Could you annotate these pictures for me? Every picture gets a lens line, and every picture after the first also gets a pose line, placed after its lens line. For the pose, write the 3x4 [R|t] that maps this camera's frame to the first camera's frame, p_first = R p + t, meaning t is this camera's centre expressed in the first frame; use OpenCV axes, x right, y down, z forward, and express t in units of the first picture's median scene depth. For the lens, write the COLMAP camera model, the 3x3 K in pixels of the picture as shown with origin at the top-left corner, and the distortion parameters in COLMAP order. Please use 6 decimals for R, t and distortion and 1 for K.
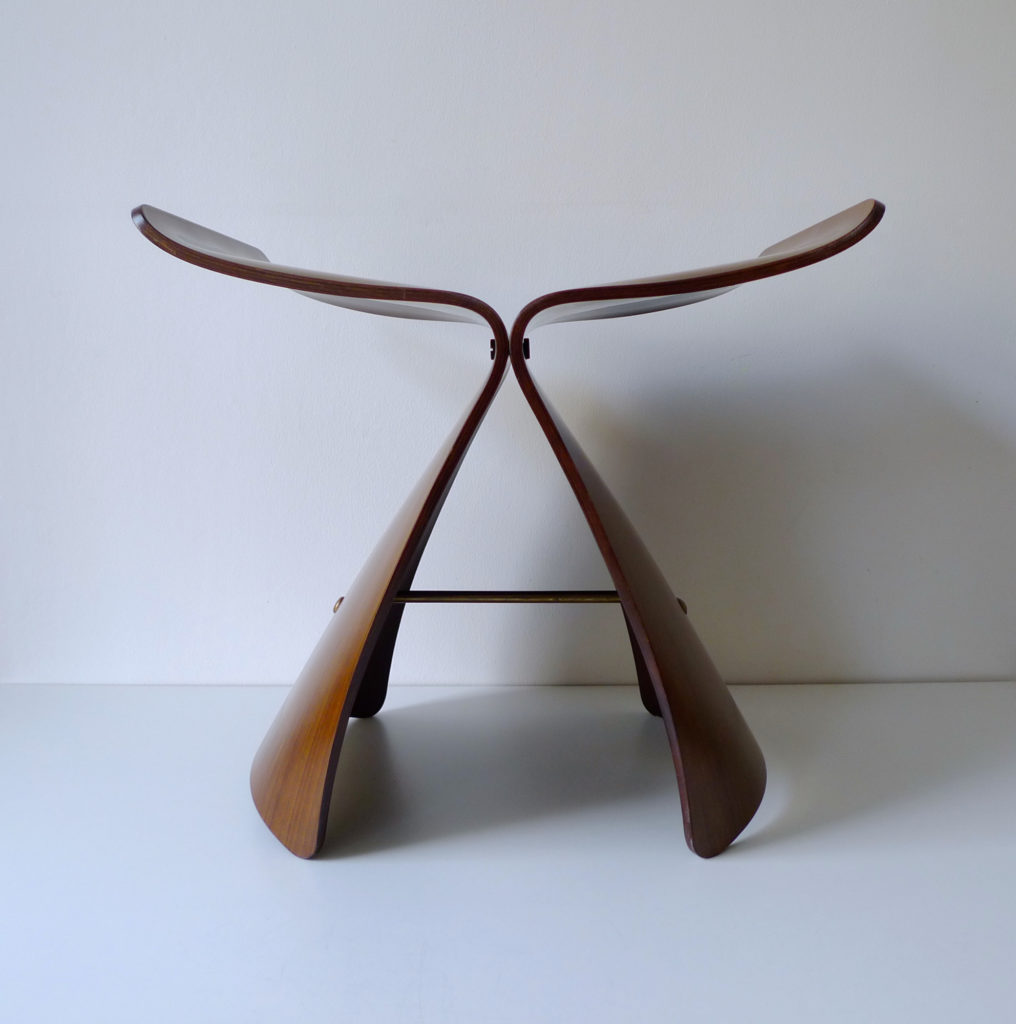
lens RADIAL K [[1099.0, 0, 532.0], [0, 1099.0, 512.1], [0, 0, 1]] dist [-0.008443, 0.010613]
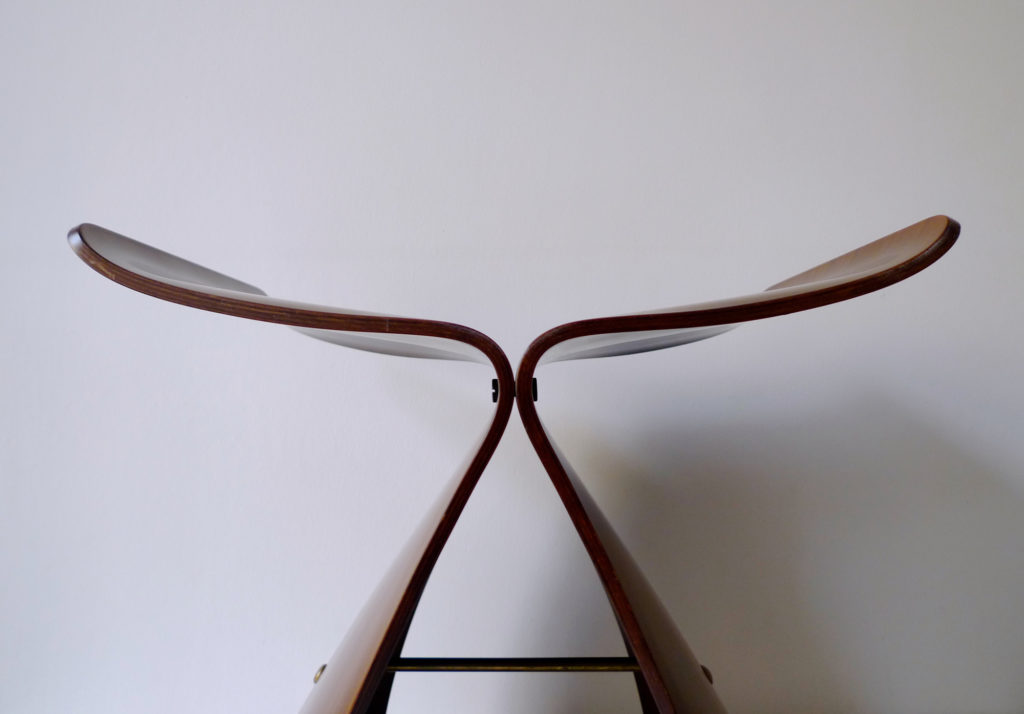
lens RADIAL K [[730.9, 0, 512.0], [0, 730.9, 357.0], [0, 0, 1]] dist [0.000198, 0.000096]
pose [[0.999927, -0.001958, -0.011899, -0.015888], [-0.000191, 0.984039, -0.177955, -0.073446], [0.012057, 0.177944, 0.983967, 0.440611]]
